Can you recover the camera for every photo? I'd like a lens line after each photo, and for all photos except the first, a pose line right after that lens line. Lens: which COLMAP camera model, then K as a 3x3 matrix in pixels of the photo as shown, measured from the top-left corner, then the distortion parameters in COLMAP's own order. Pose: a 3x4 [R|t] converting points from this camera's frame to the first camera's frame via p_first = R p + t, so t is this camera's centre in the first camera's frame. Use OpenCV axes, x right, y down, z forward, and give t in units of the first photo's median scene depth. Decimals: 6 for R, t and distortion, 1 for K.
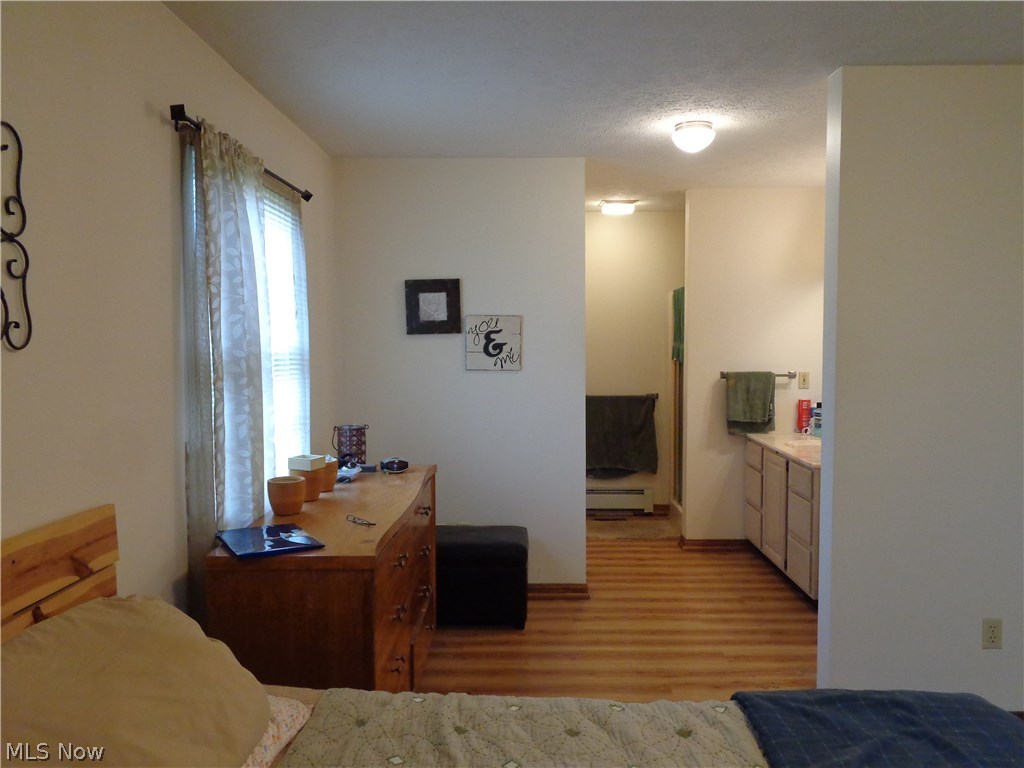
lens RADIAL K [[764.4, 0, 512.9], [0, 764.4, 380.6], [0, 0, 1]] dist [-0.028440, 0.006831]
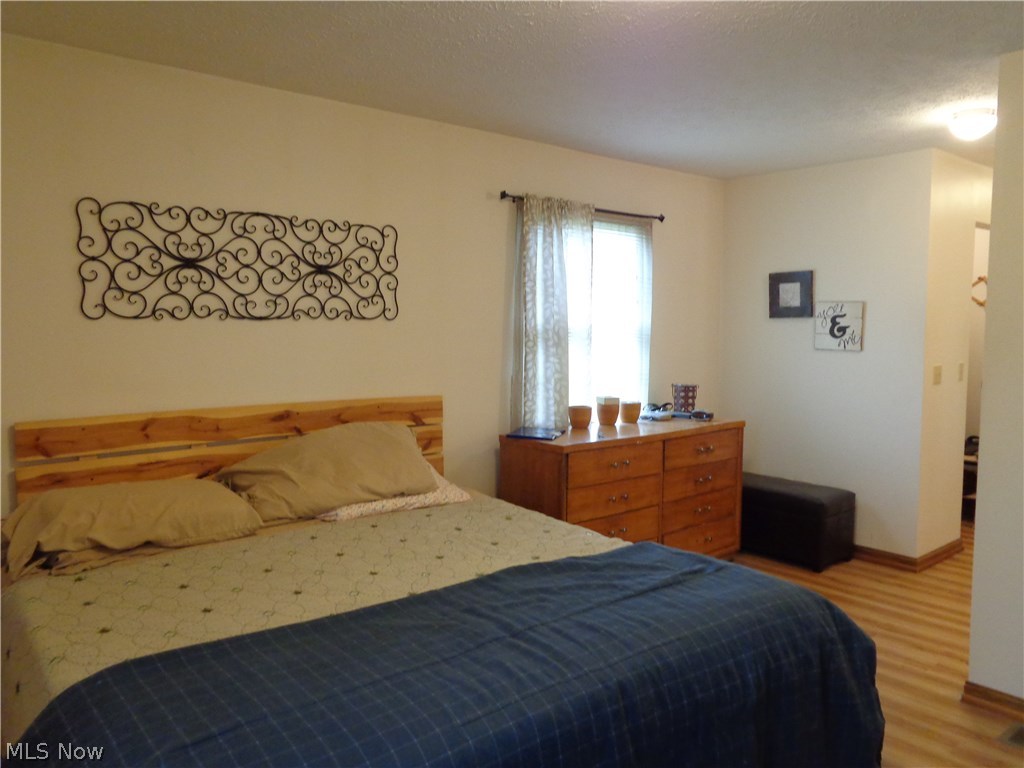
lens RADIAL K [[764.4, 0, 512.5], [0, 764.4, 386.4], [0, 0, 1]] dist [-0.028440, 0.006831]
pose [[0.655276, 0.069736, -0.752164, 0.515559], [-0.052105, 0.997531, 0.047092, 0.012253], [0.753590, 0.008334, 0.657292, -0.103887]]
